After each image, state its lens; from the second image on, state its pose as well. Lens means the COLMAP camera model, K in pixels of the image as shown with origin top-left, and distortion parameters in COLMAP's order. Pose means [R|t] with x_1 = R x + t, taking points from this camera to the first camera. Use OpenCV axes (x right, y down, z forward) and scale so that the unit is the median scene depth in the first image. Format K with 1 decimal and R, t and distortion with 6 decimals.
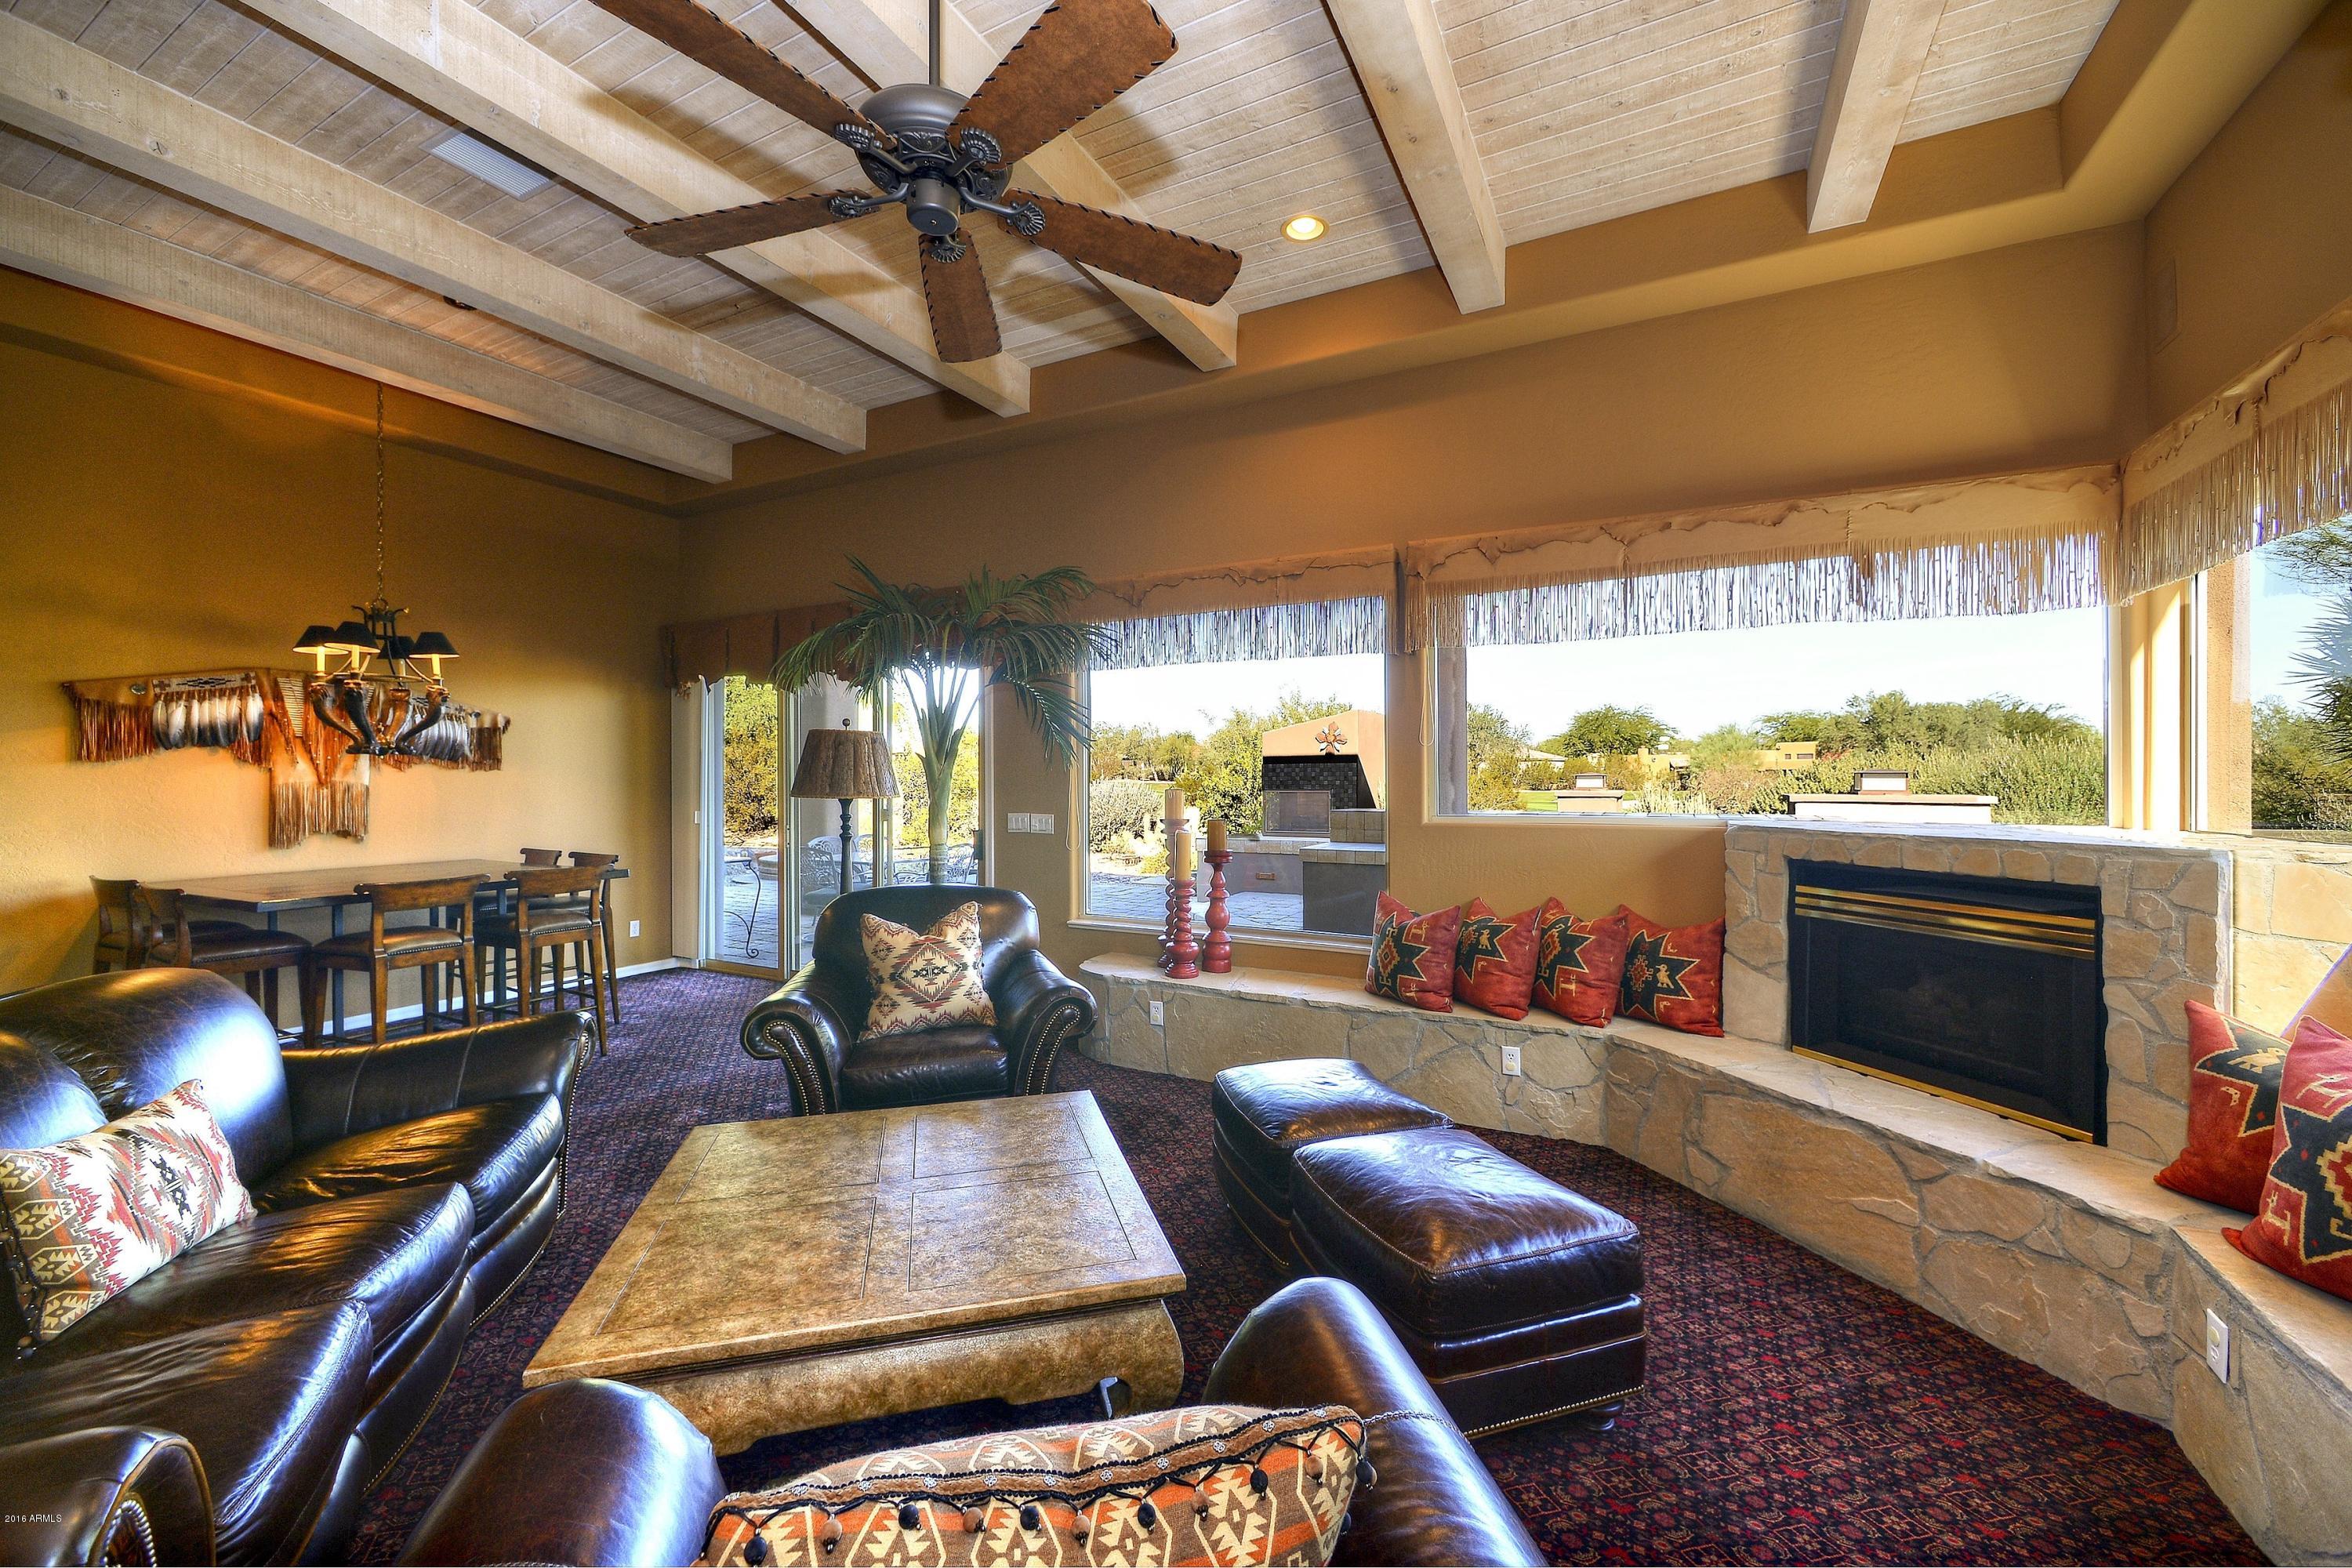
lens RADIAL K [[921.9, 0, 1174.3], [0, 921.9, 775.6], [0, 0, 1]] dist [0.001515, 0.000201]
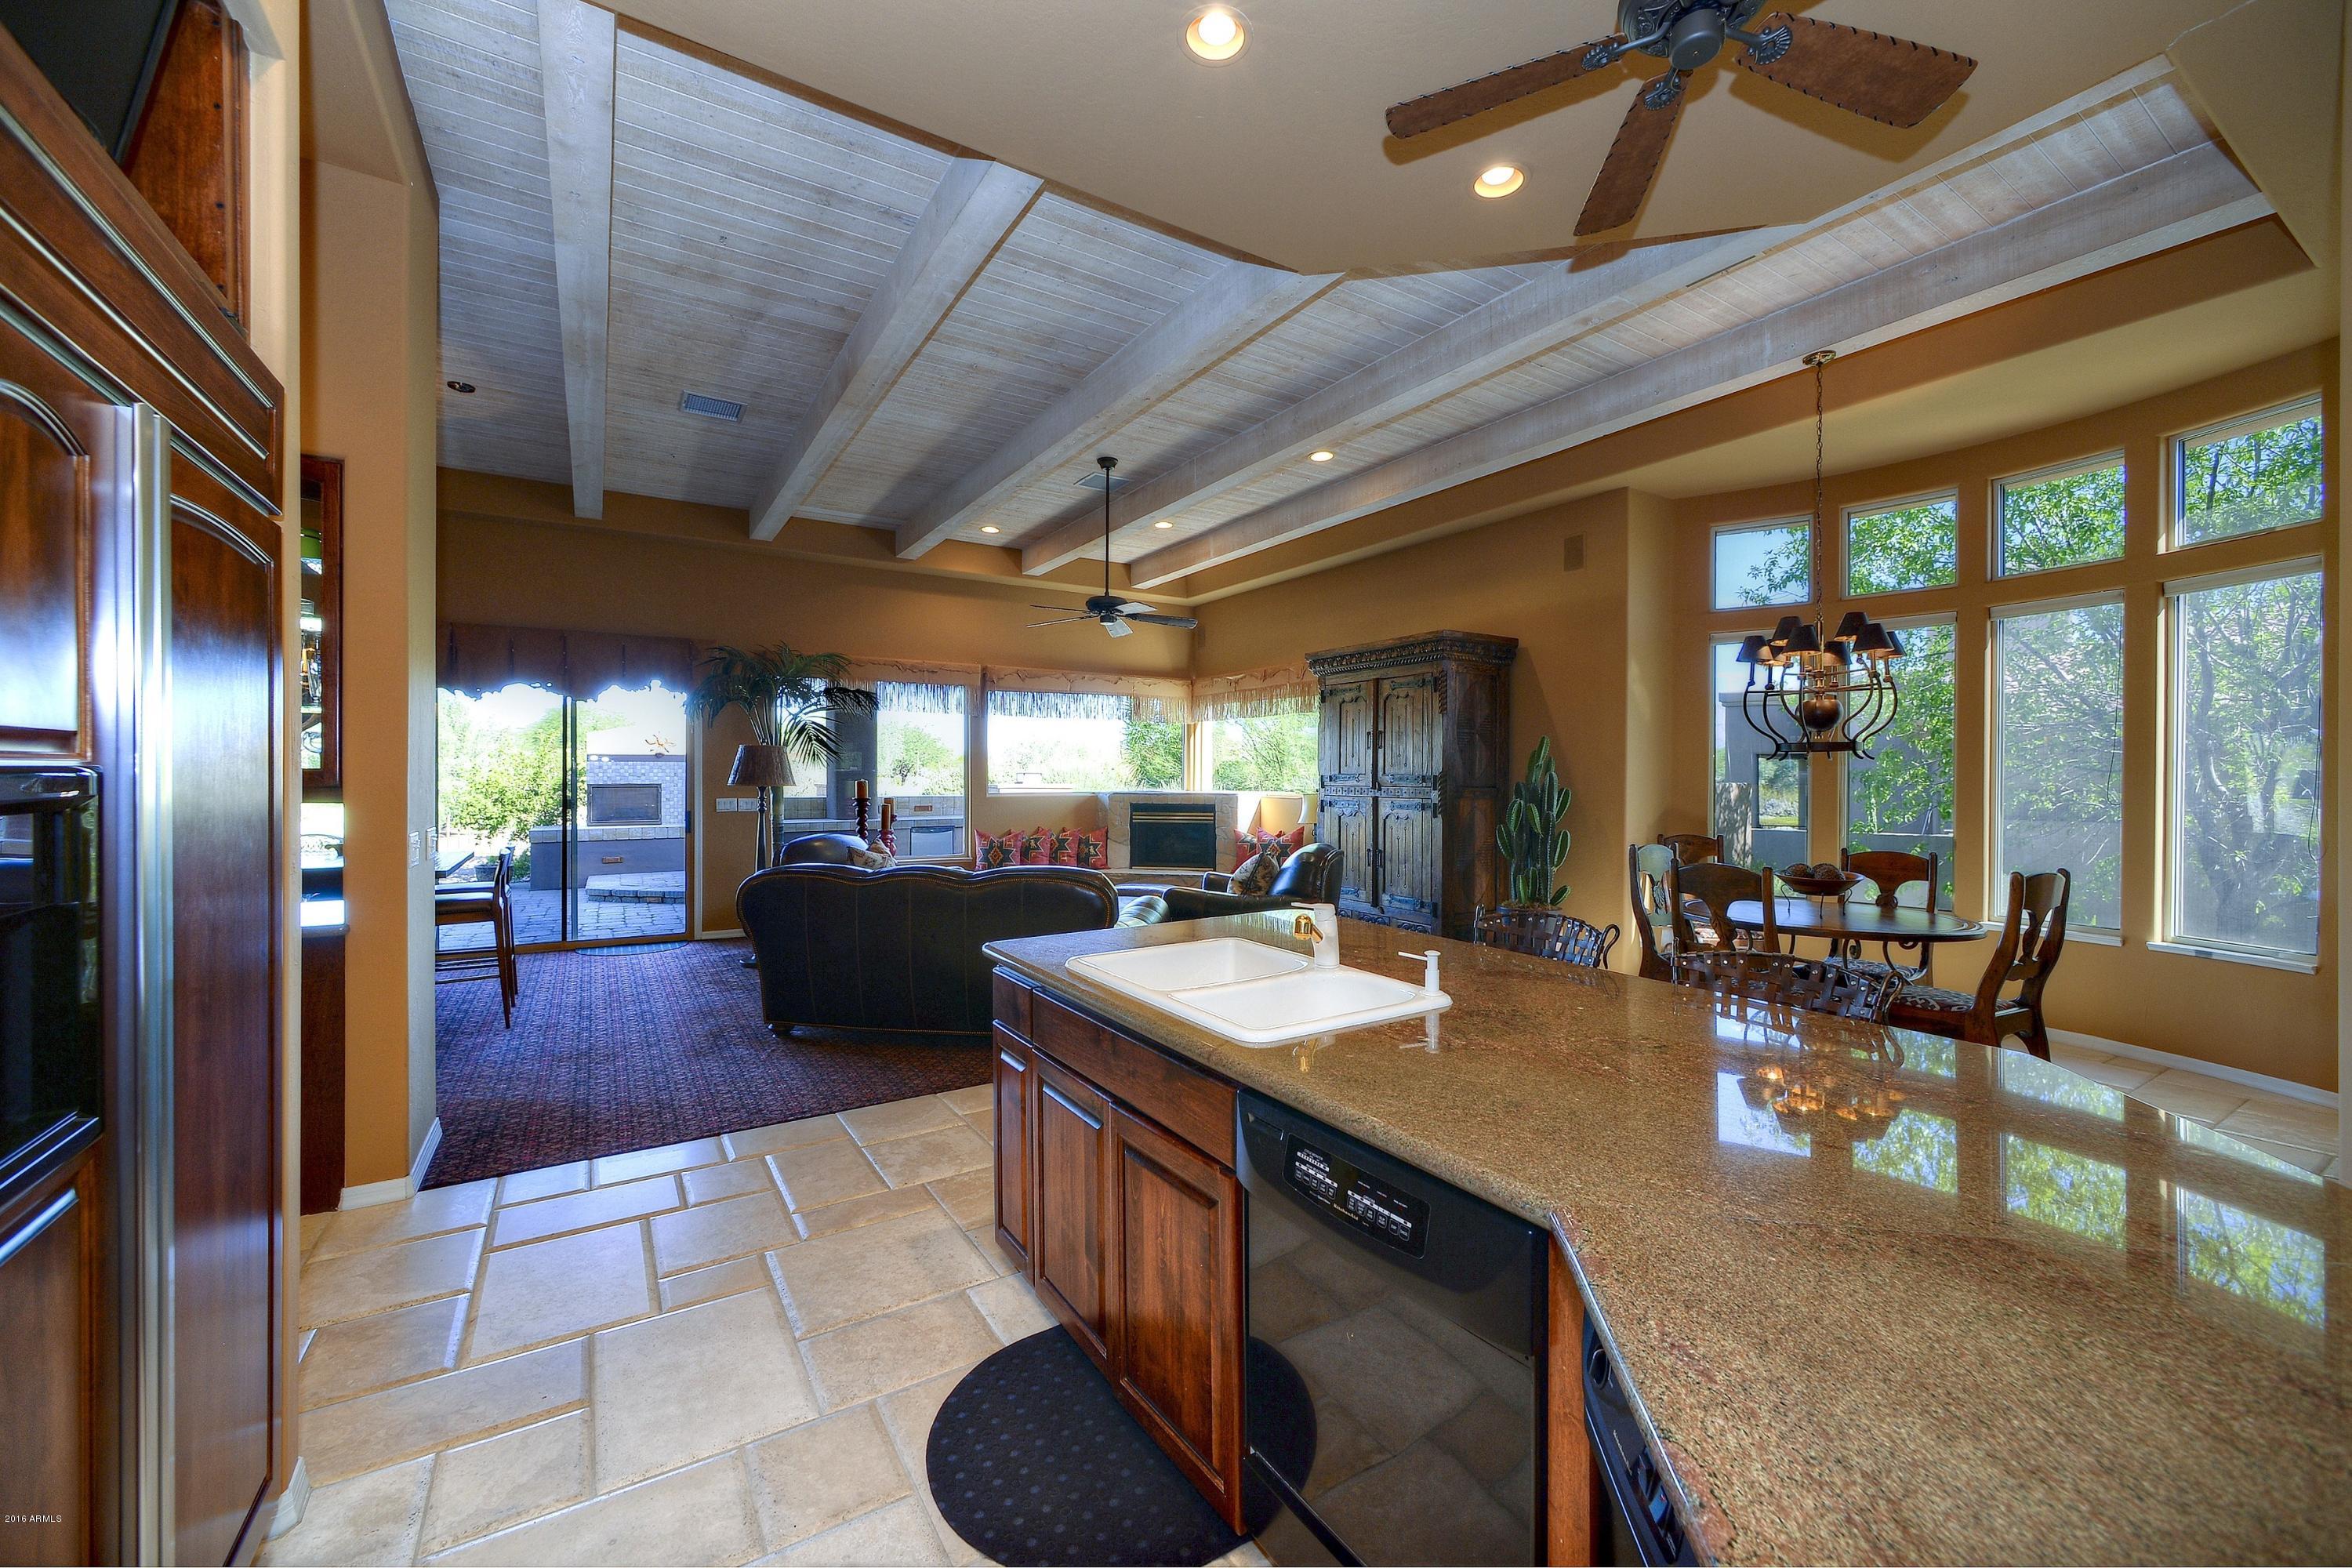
lens RADIAL K [[921.9, 0, 1174.3], [0, 921.9, 775.6], [0, 0, 1]] dist [0.001515, 0.000201]
pose [[0.505556, 0.001438, 0.862793, -1.490915], [-0.005036, 0.999986, 0.001285, -0.002076], [-0.862779, -0.004994, 0.505556, -0.497912]]
